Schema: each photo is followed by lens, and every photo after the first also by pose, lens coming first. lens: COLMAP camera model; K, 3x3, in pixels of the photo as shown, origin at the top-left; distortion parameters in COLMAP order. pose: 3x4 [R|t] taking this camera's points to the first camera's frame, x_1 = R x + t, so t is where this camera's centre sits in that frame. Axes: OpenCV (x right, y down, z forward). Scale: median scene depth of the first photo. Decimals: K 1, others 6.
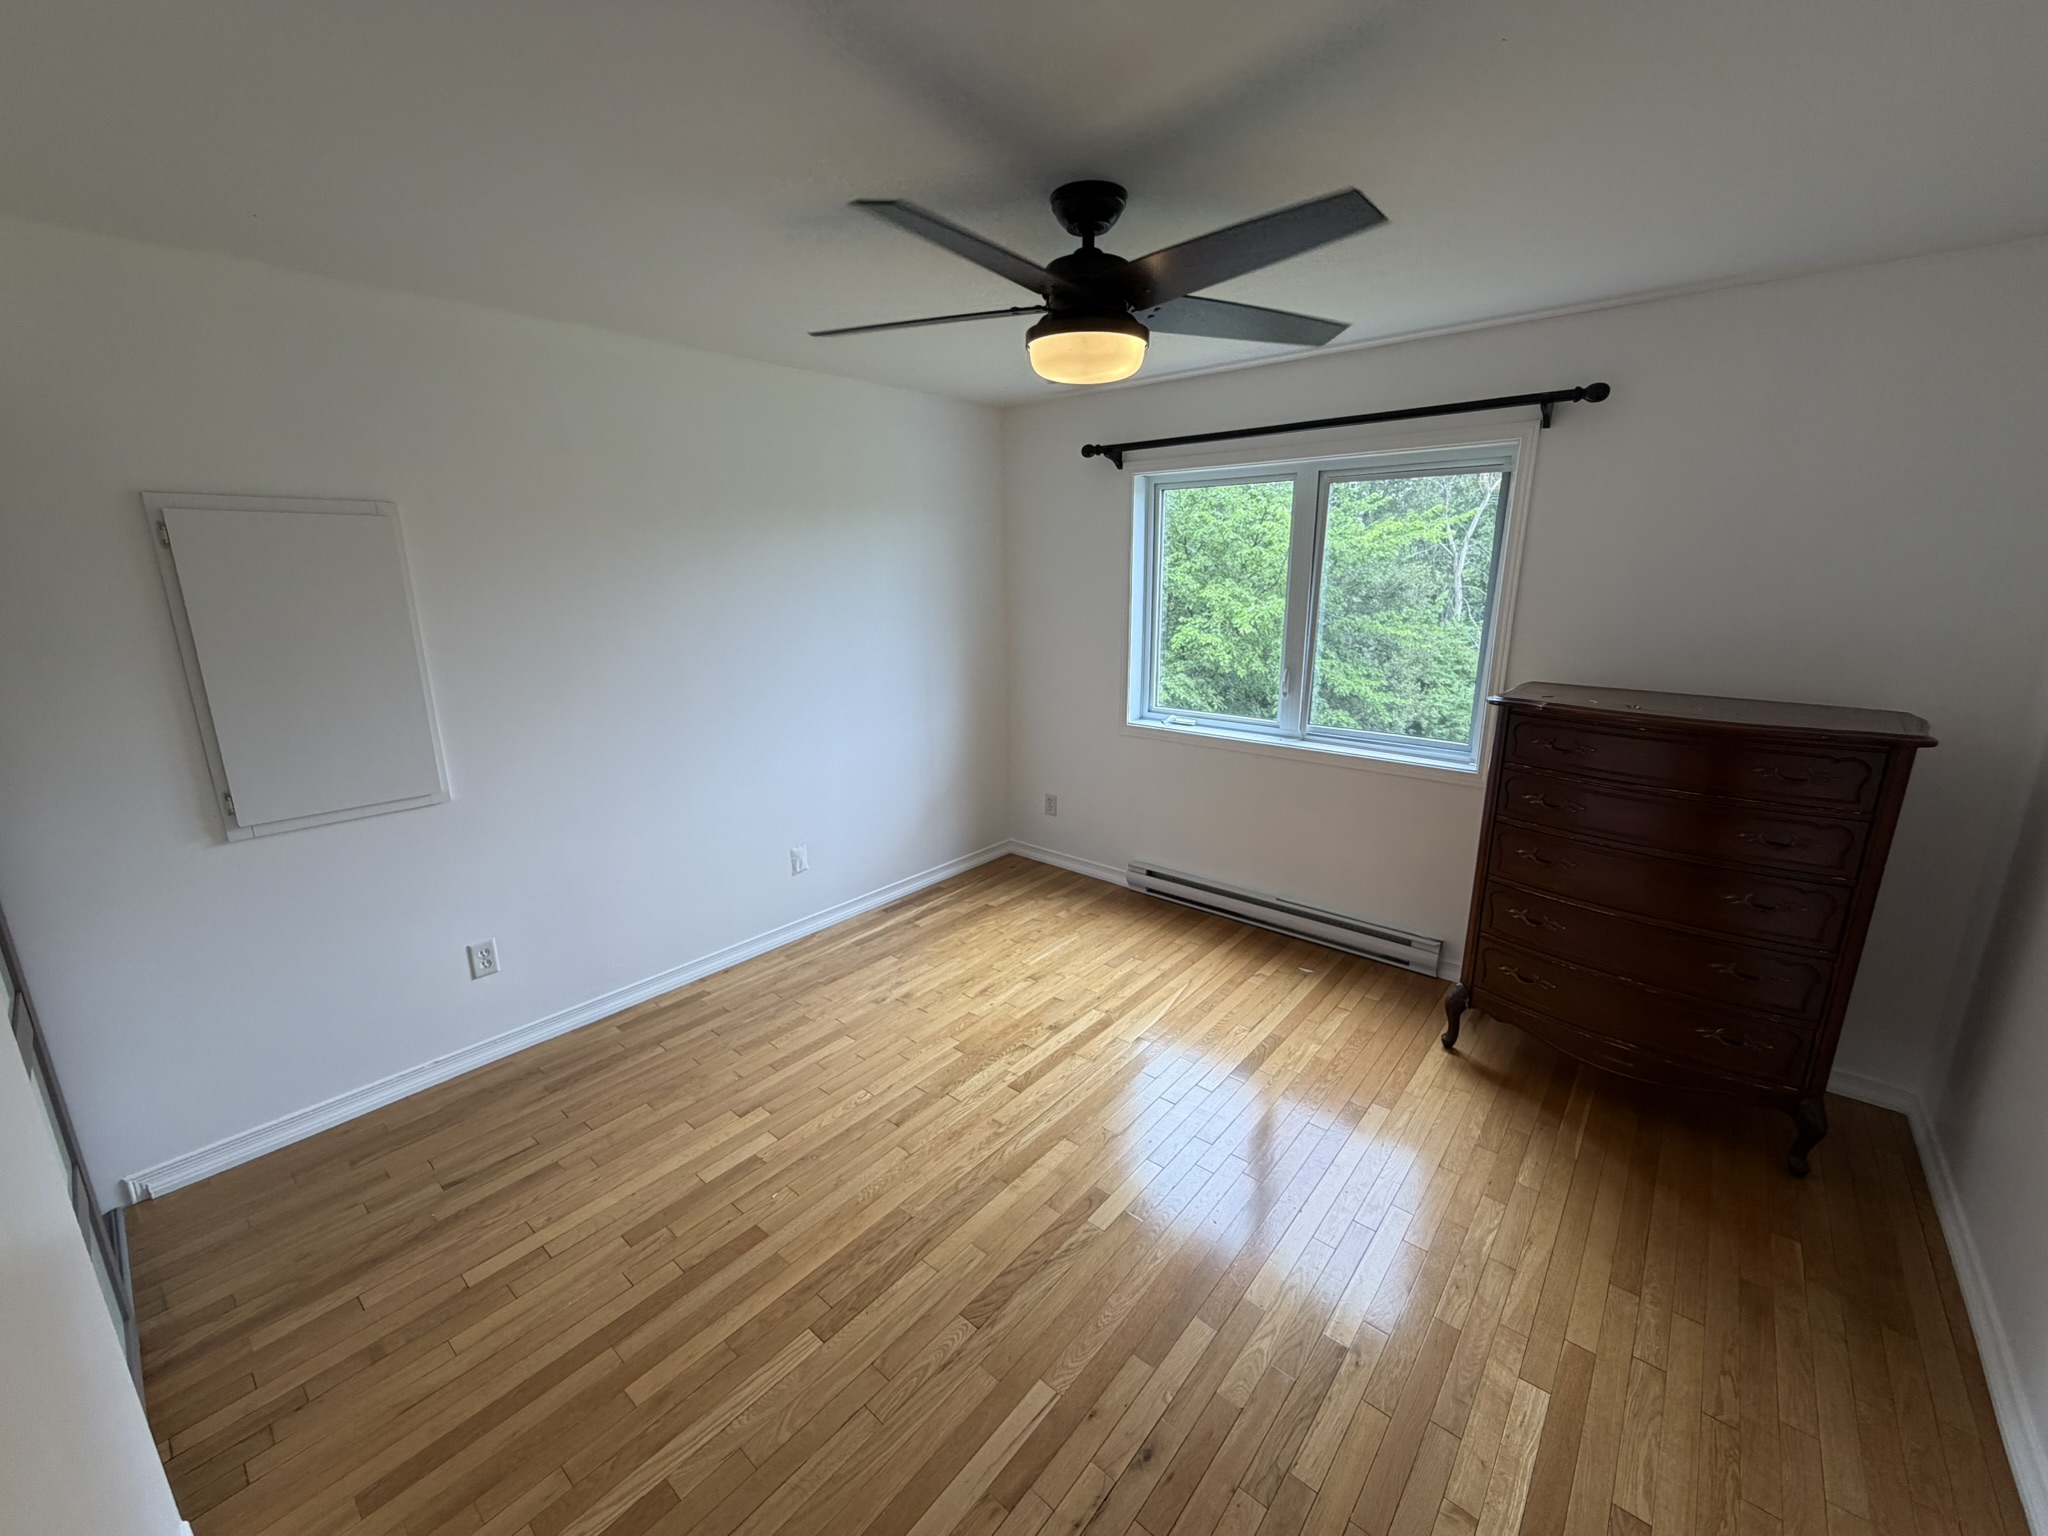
lens RADIAL K [[808.9, 0, 1016.8], [0, 808.9, 762.7], [0, 0, 1]] dist [-0.000537, 0.000266]
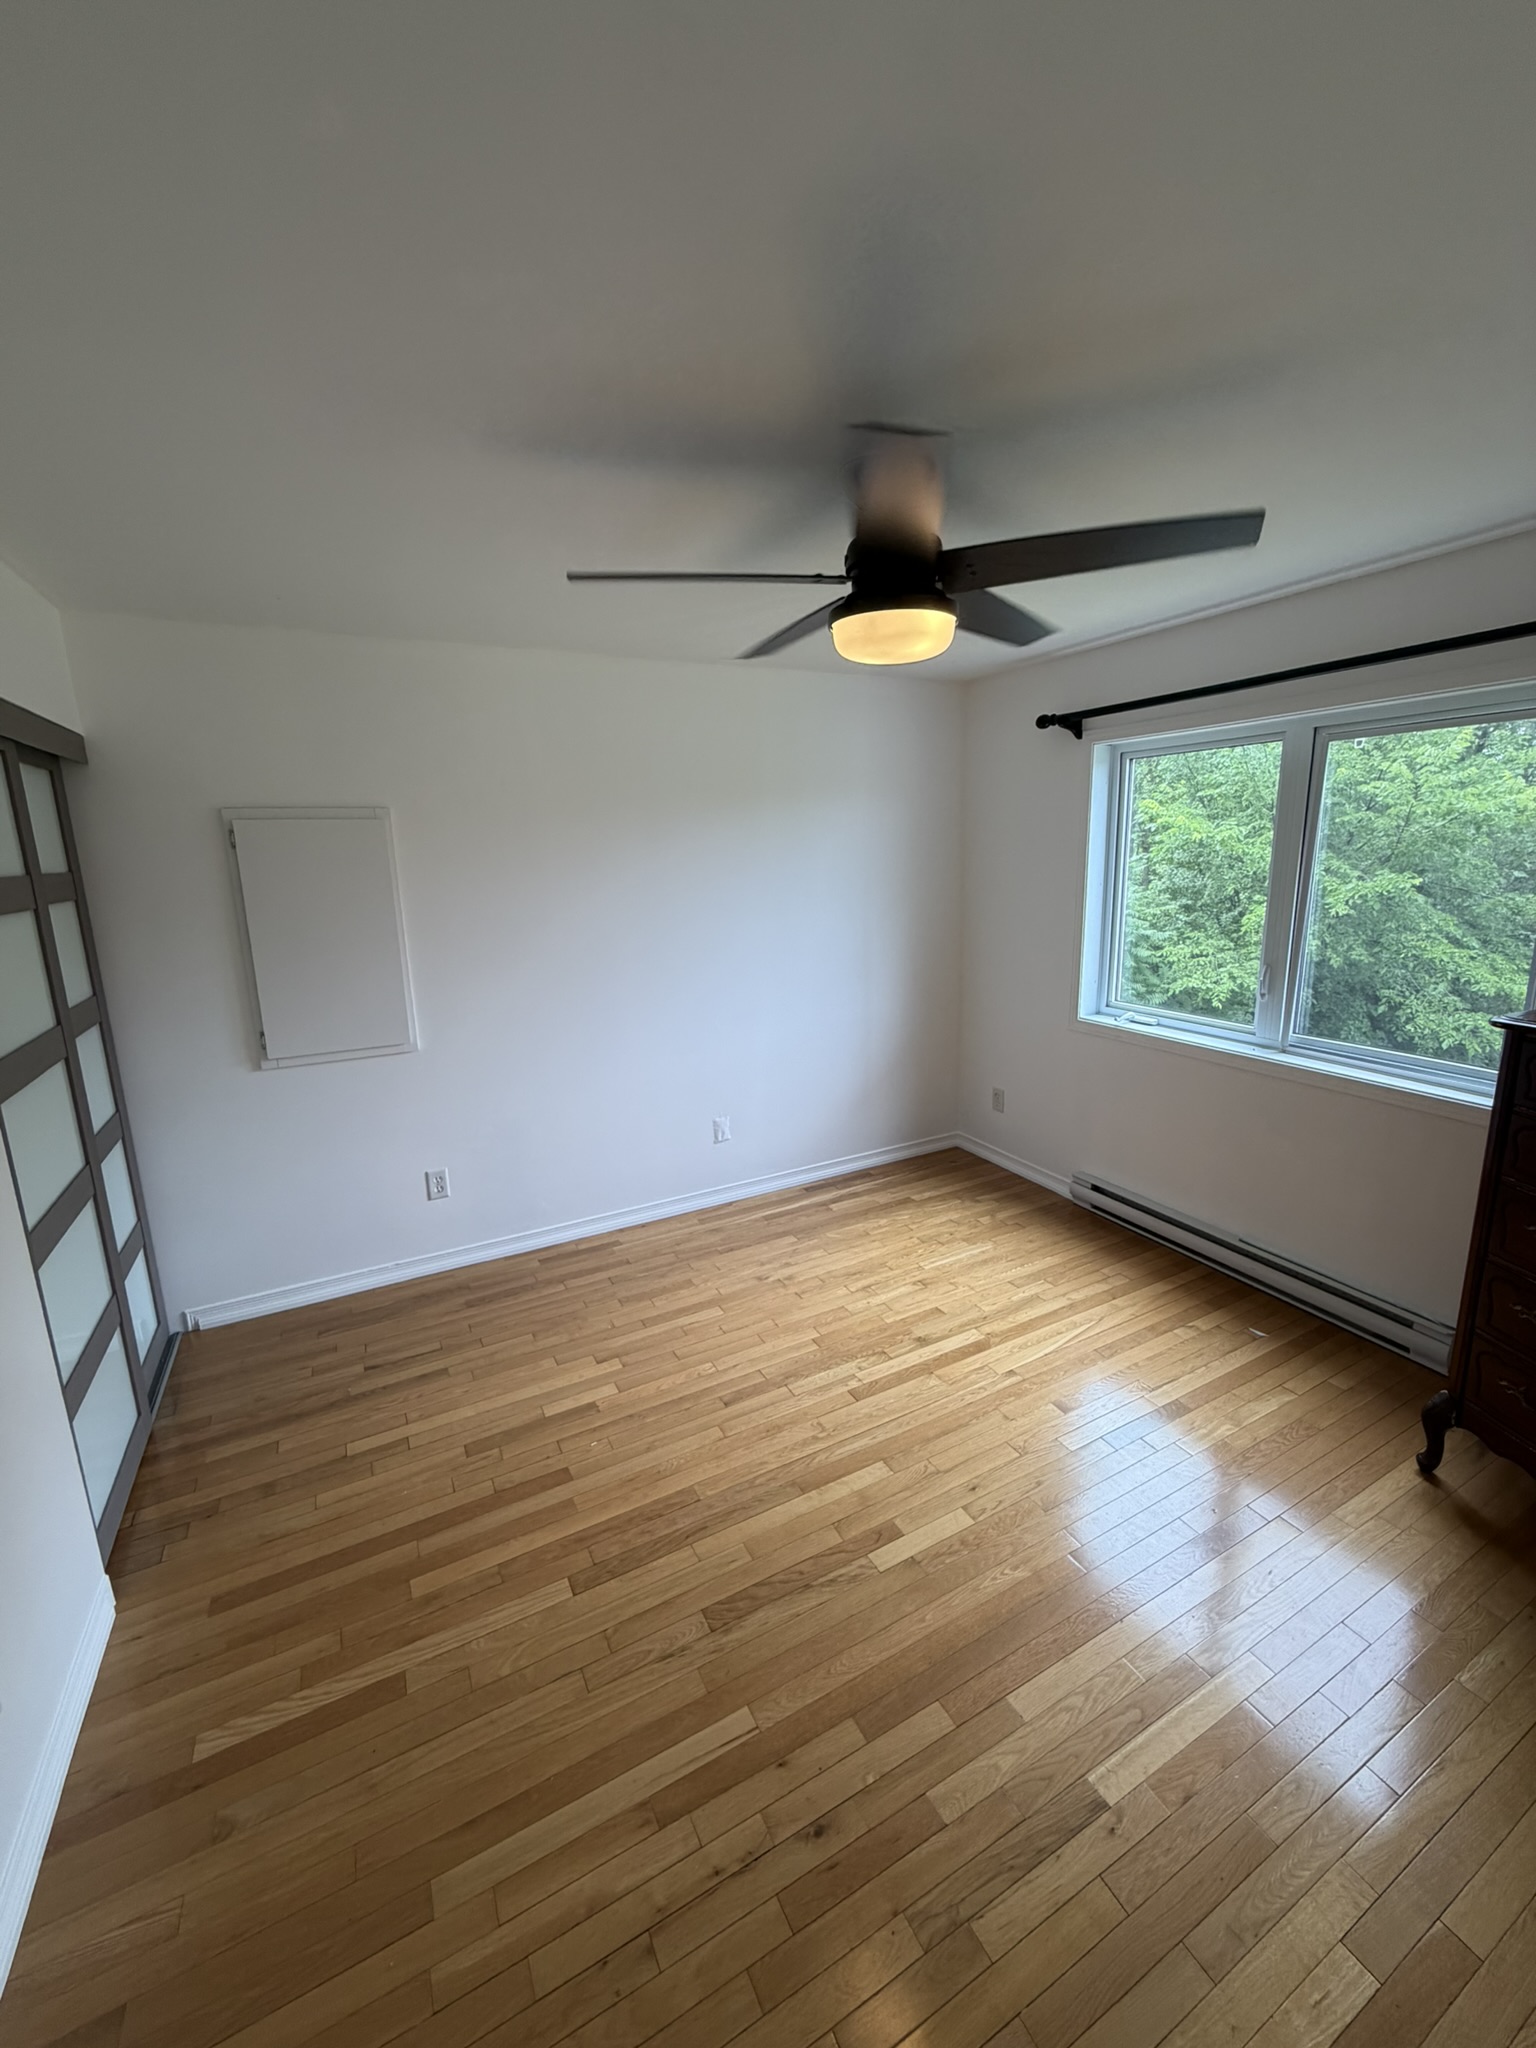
lens RADIAL K [[808.9, 0, 766.8], [0, 808.9, 1015.1], [0, 0, 1]] dist [-0.000537, 0.000266]
pose [[0.930557, 0.059431, -0.361293, 0.208883], [-0.069073, 0.997516, -0.013820, -0.023395], [0.359574, 0.037816, 0.932350, 0.053030]]
